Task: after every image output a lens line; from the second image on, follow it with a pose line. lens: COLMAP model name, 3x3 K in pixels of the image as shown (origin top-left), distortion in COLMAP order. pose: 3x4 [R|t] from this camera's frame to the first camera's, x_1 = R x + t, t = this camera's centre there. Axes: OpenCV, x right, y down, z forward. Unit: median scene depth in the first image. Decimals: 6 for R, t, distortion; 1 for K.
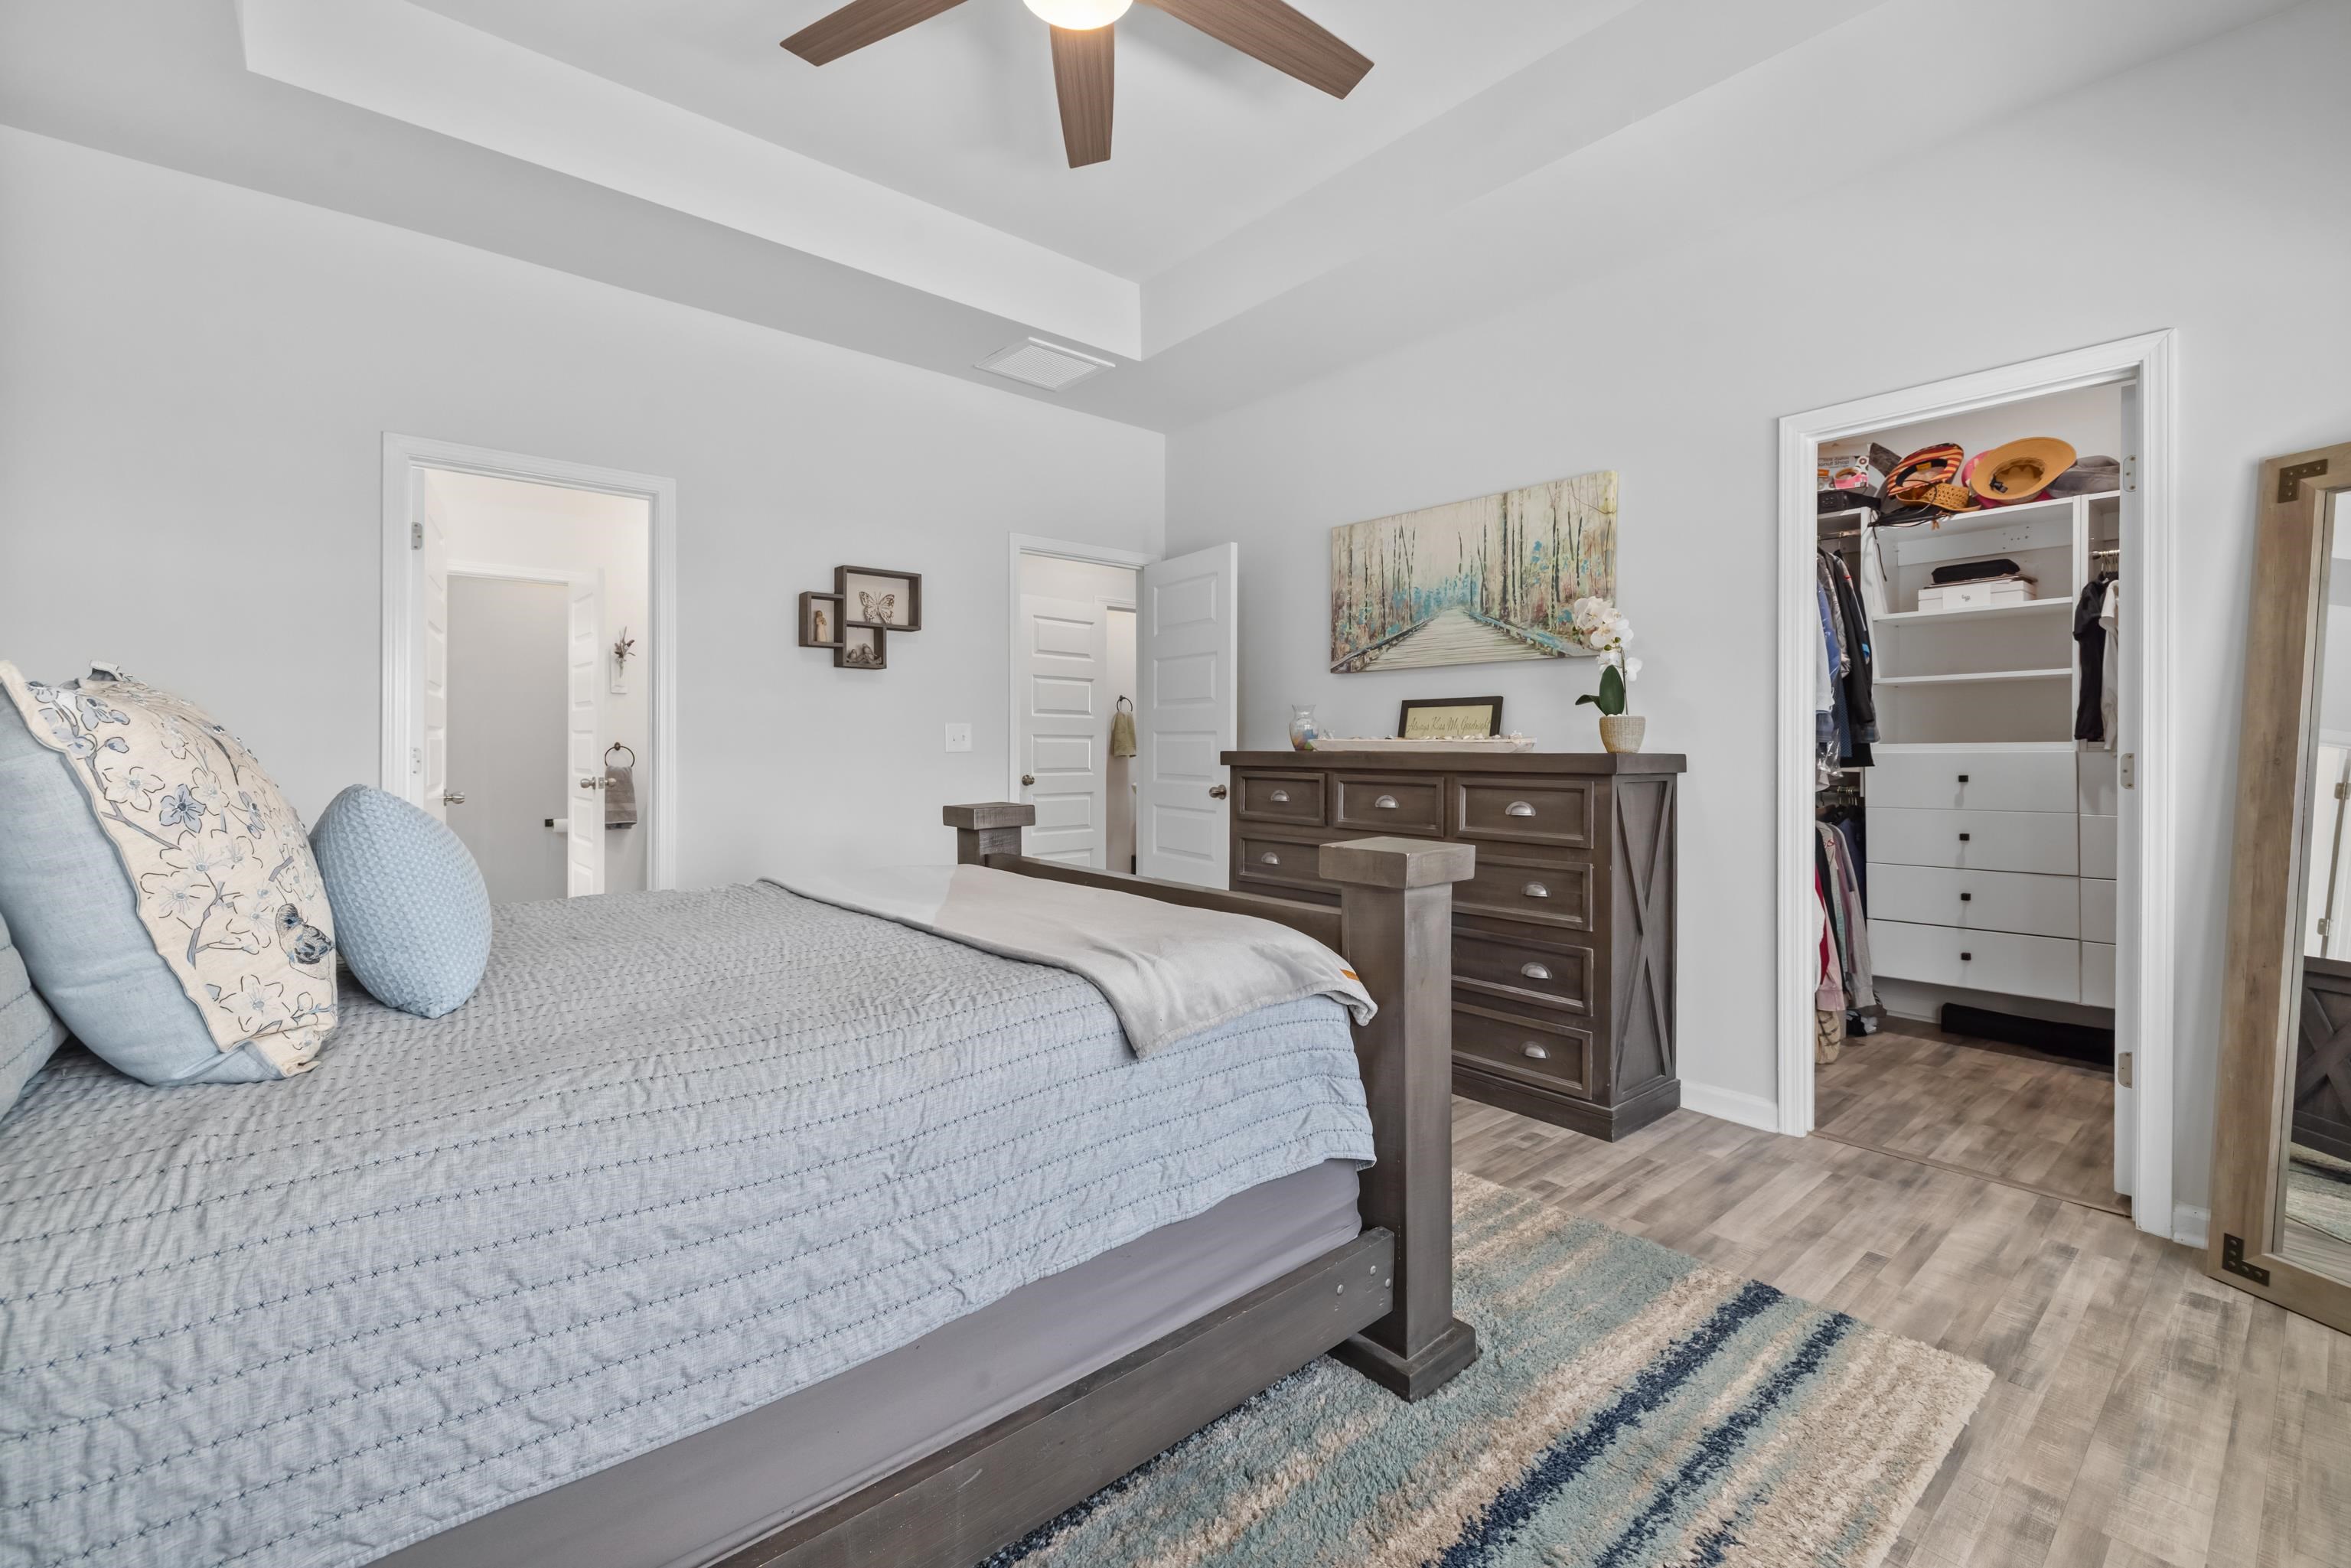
lens RADIAL K [[1002.3, 0, 1171.1], [0, 1002.3, 750.9], [0, 0, 1]] dist [0.001017, 0.000006]
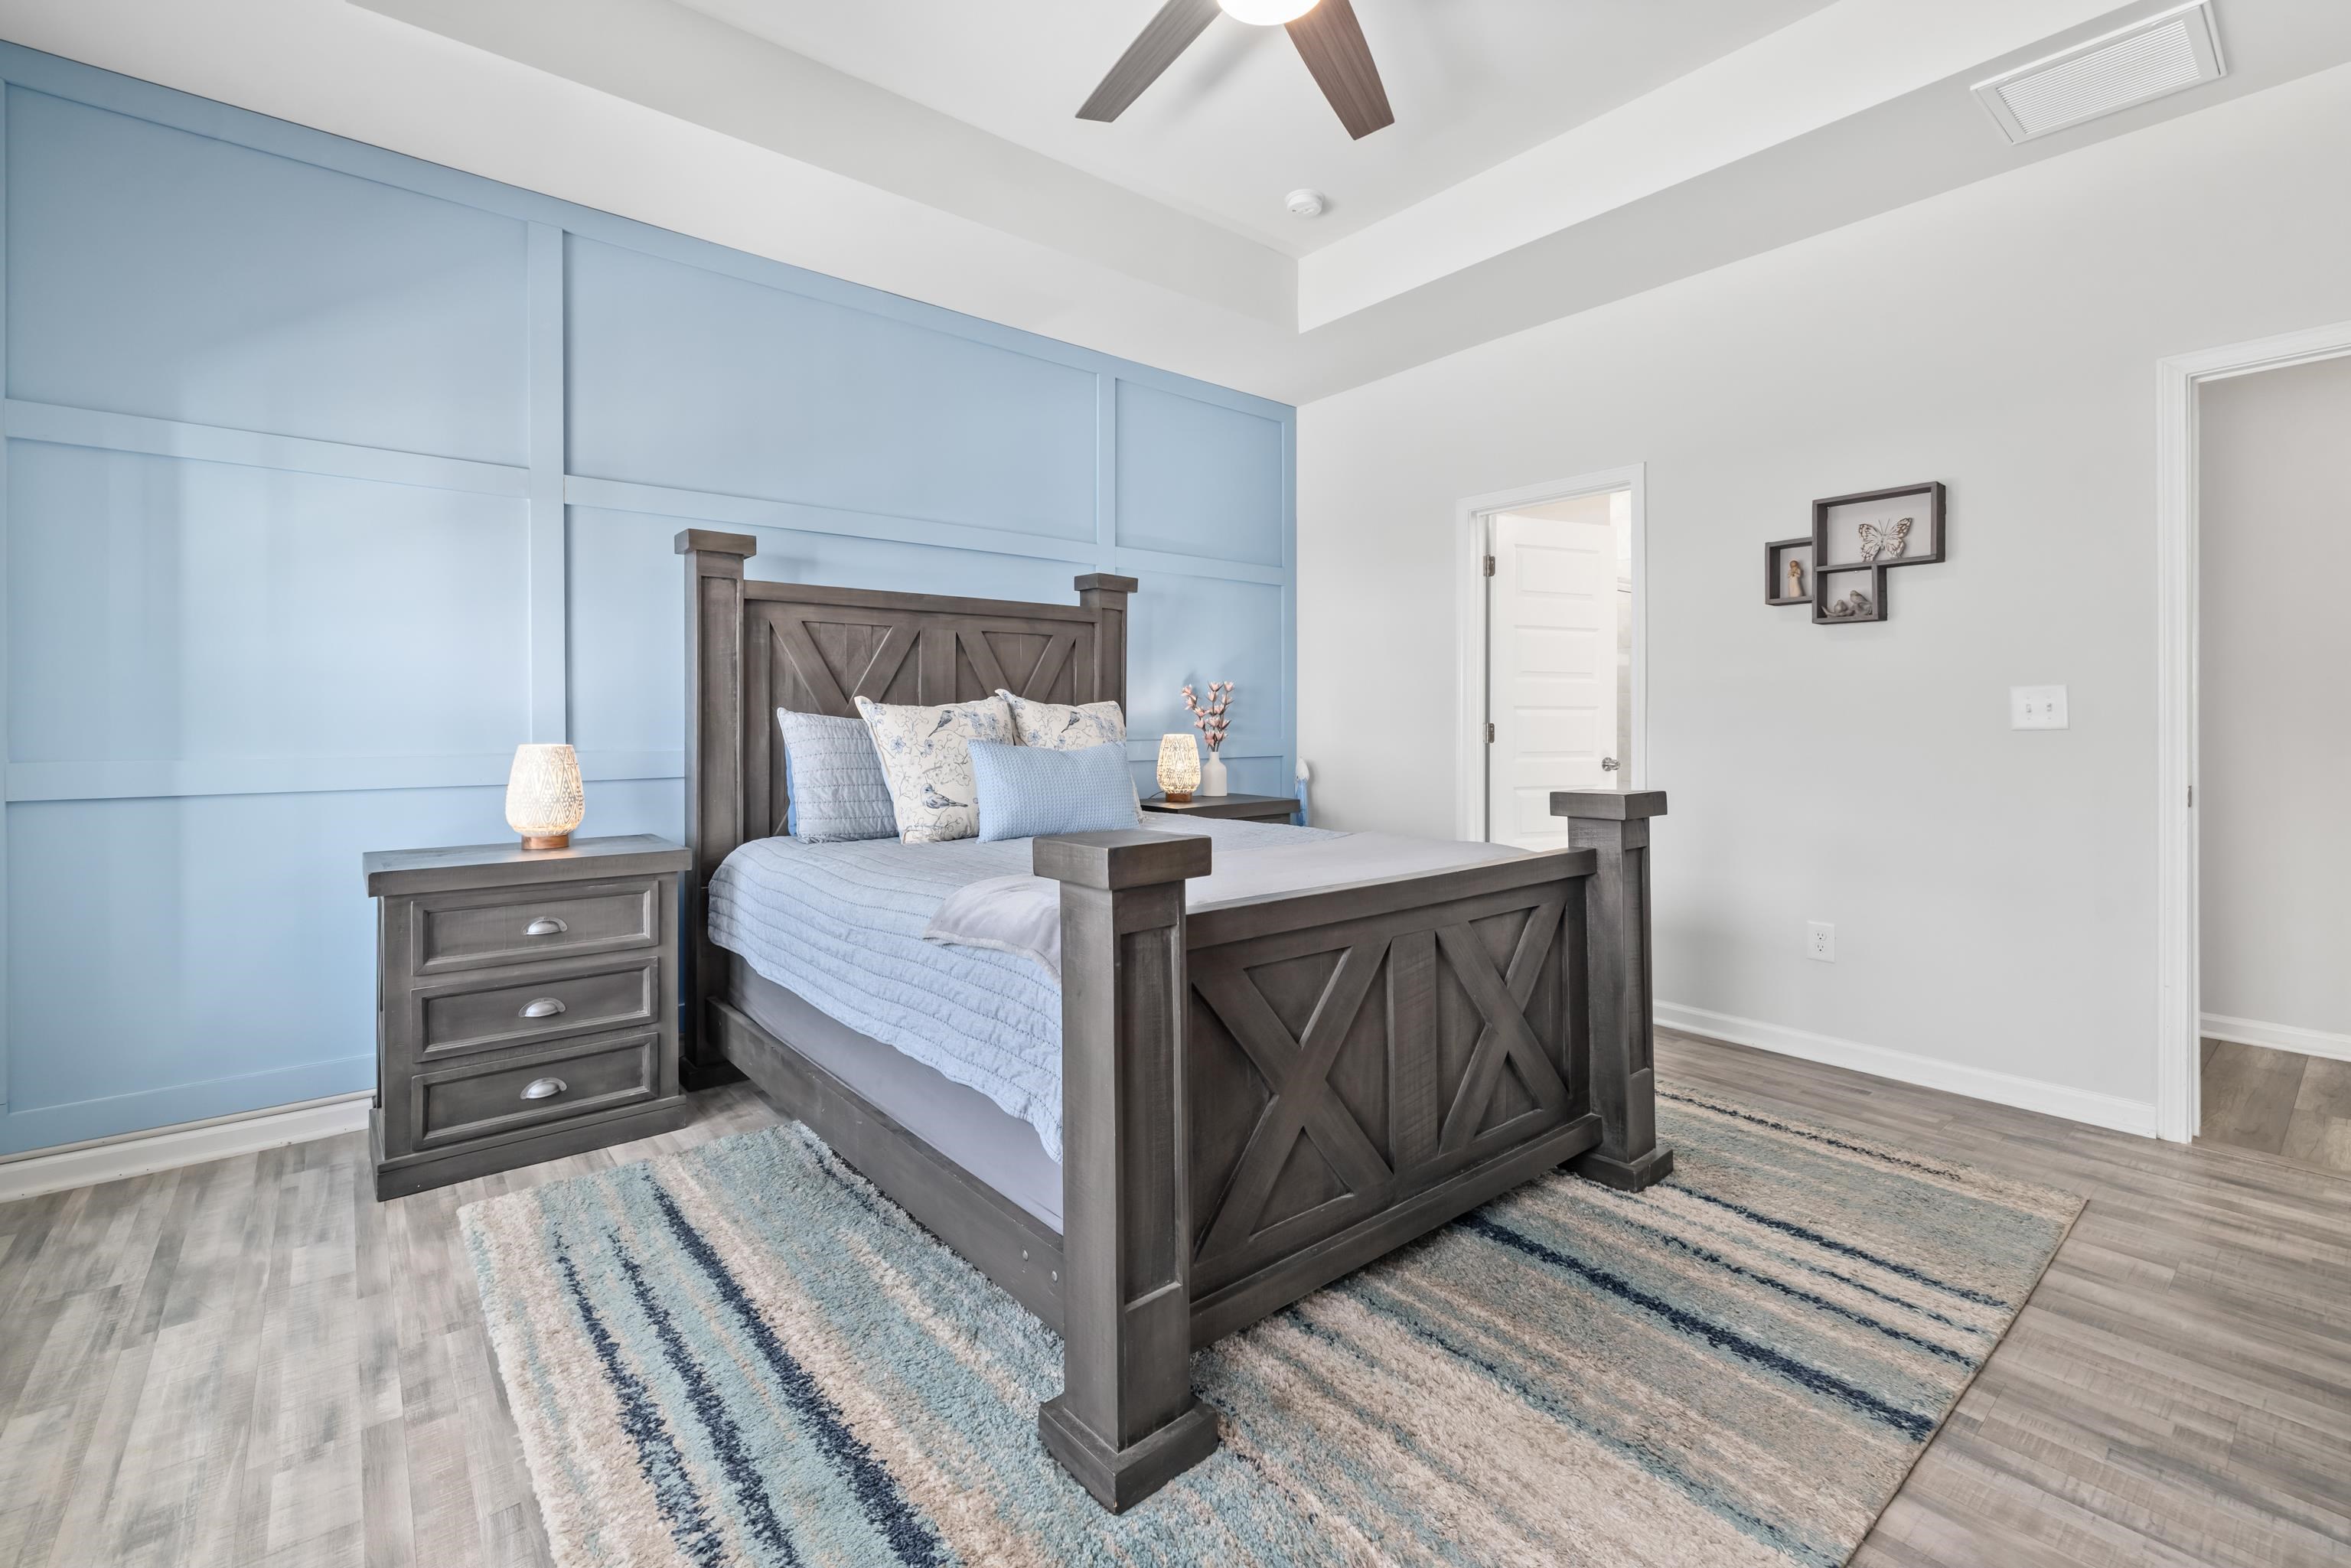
lens RADIAL K [[1002.3, 0, 1170.0], [0, 1002.3, 728.4], [0, 0, 1]] dist [0.001017, 0.000006]
pose [[-0.017362, 0.003493, -0.999843, 0.572467], [-0.003893, 0.999986, 0.003561, -0.000360], [0.999842, 0.003954, -0.017348, 0.564241]]
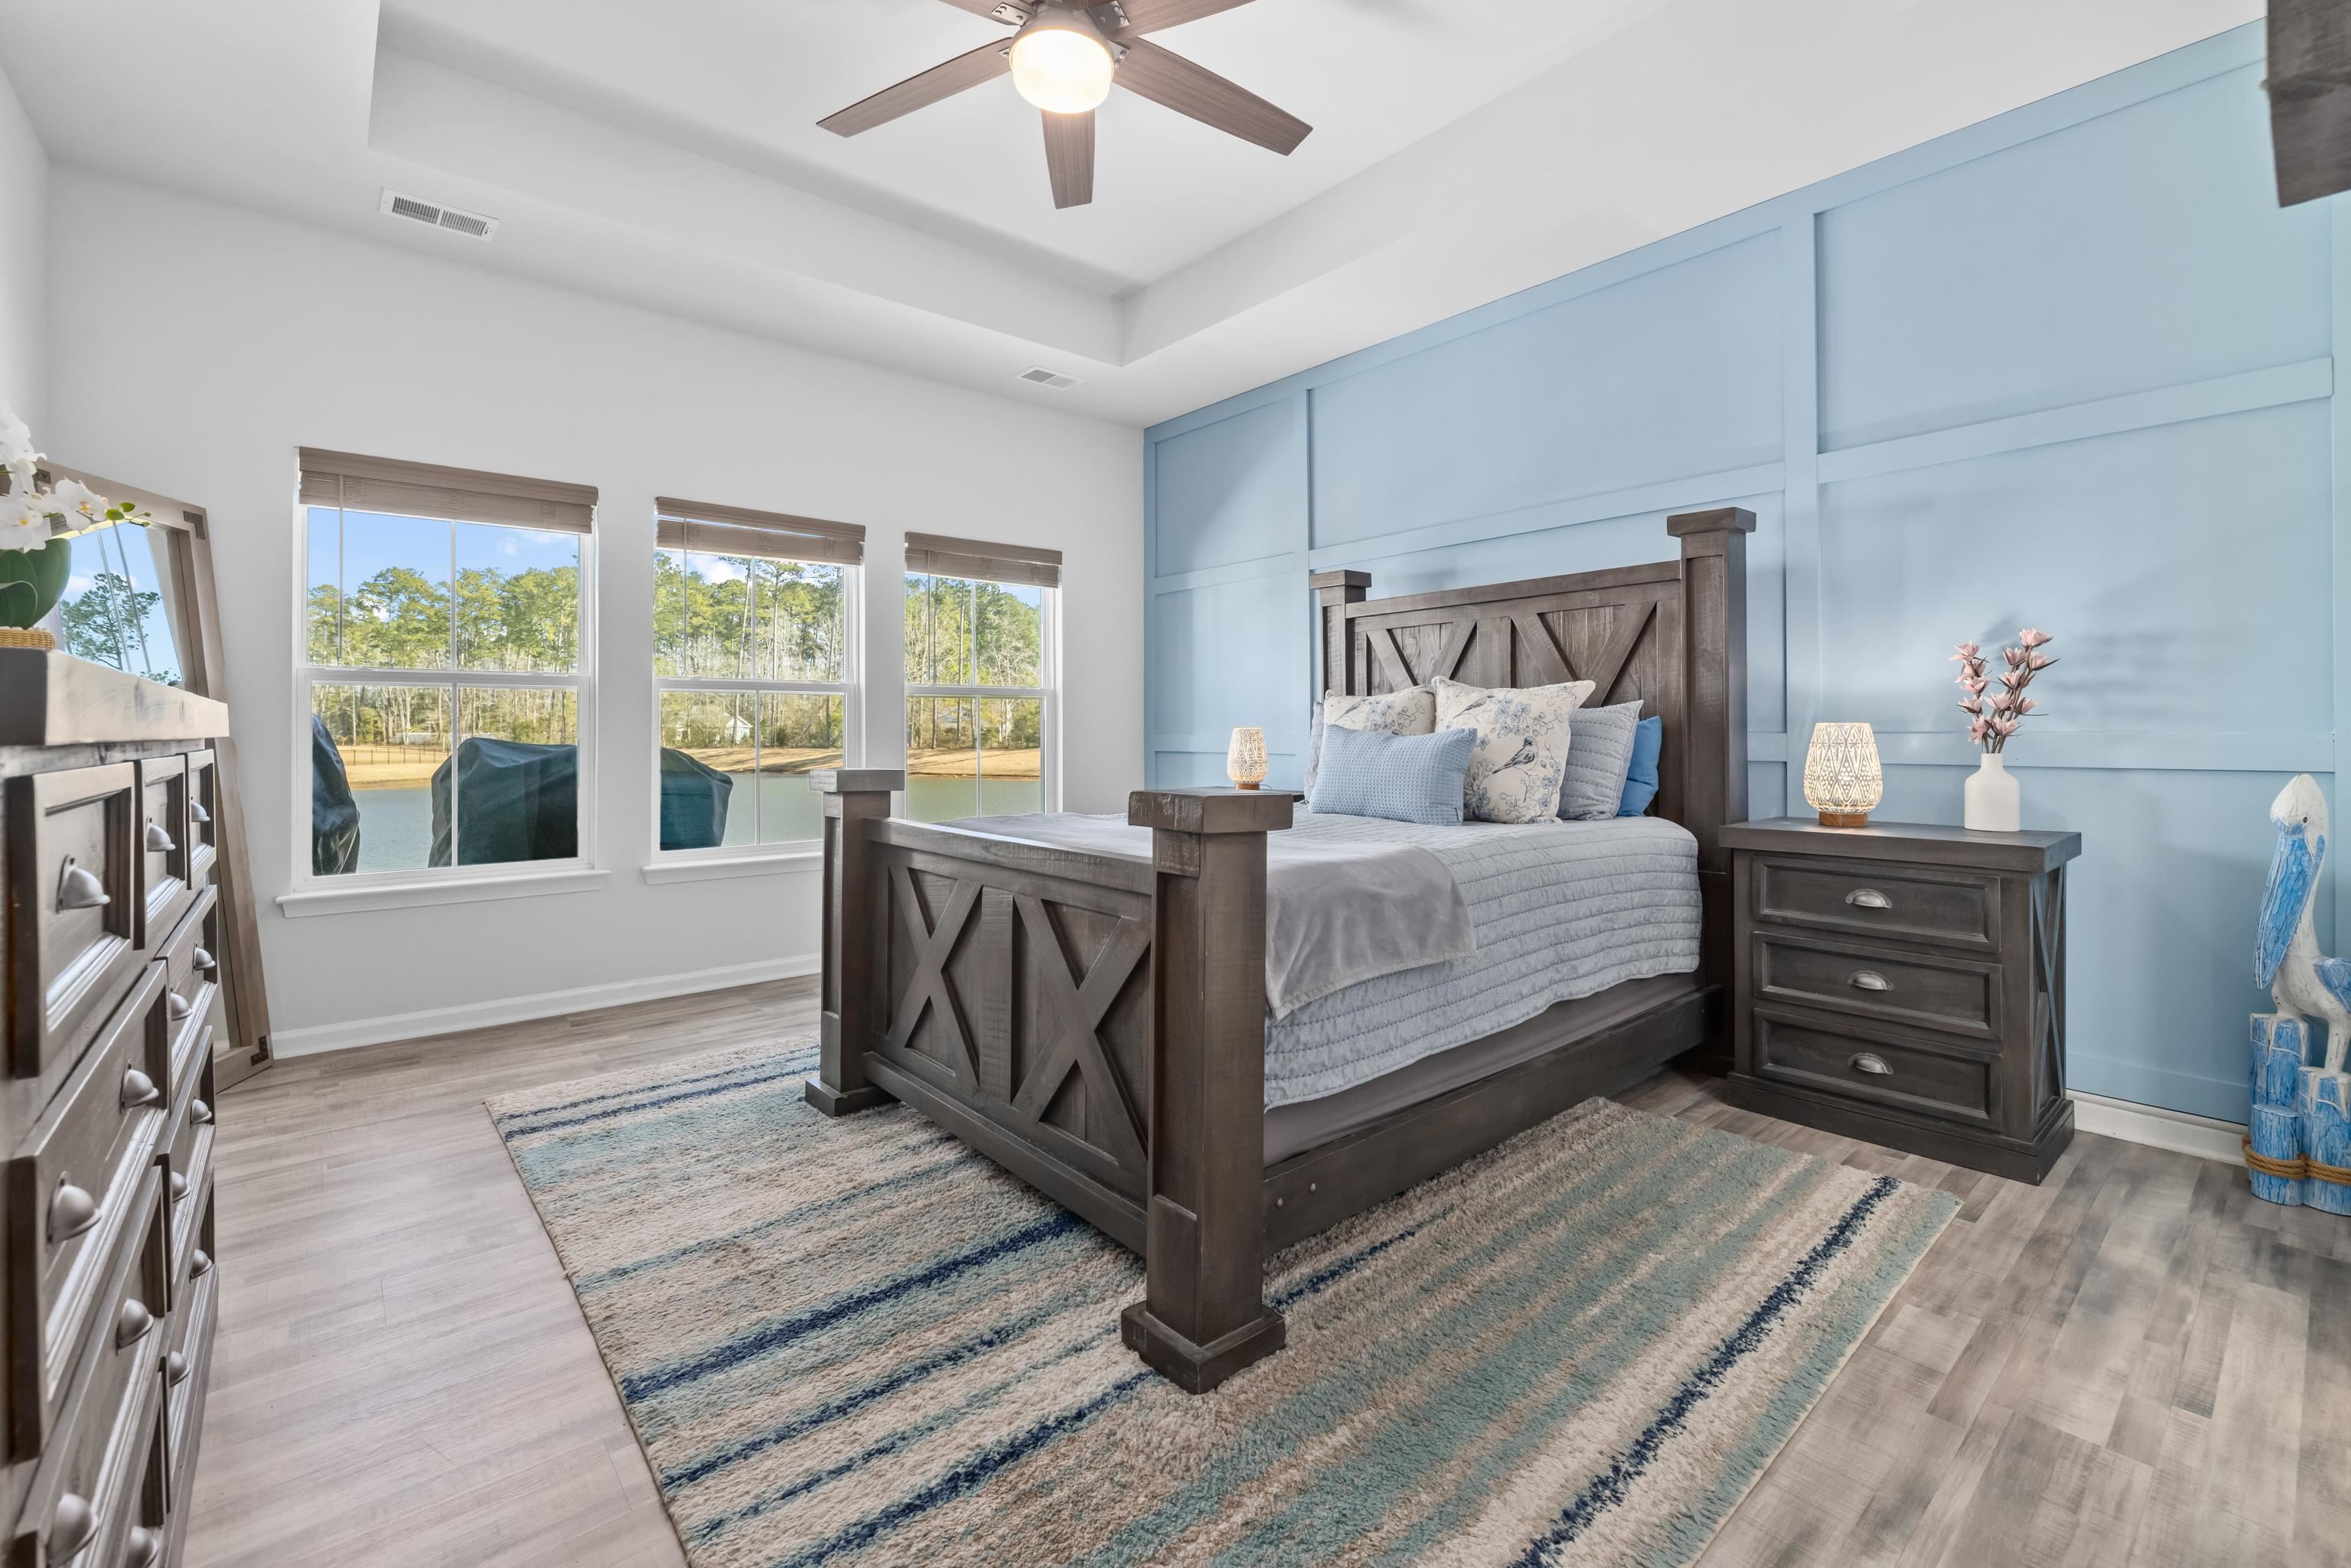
lens RADIAL K [[1002.3, 0, 1179.8], [0, 1002.3, 725.0], [0, 0, 1]] dist [0.001017, 0.000006]
pose [[-0.999963, 0.000354, -0.008644, -0.140693], [0.000365, 0.999999, -0.001279, 0.014428], [0.008644, -0.001282, -0.999962, 1.366776]]
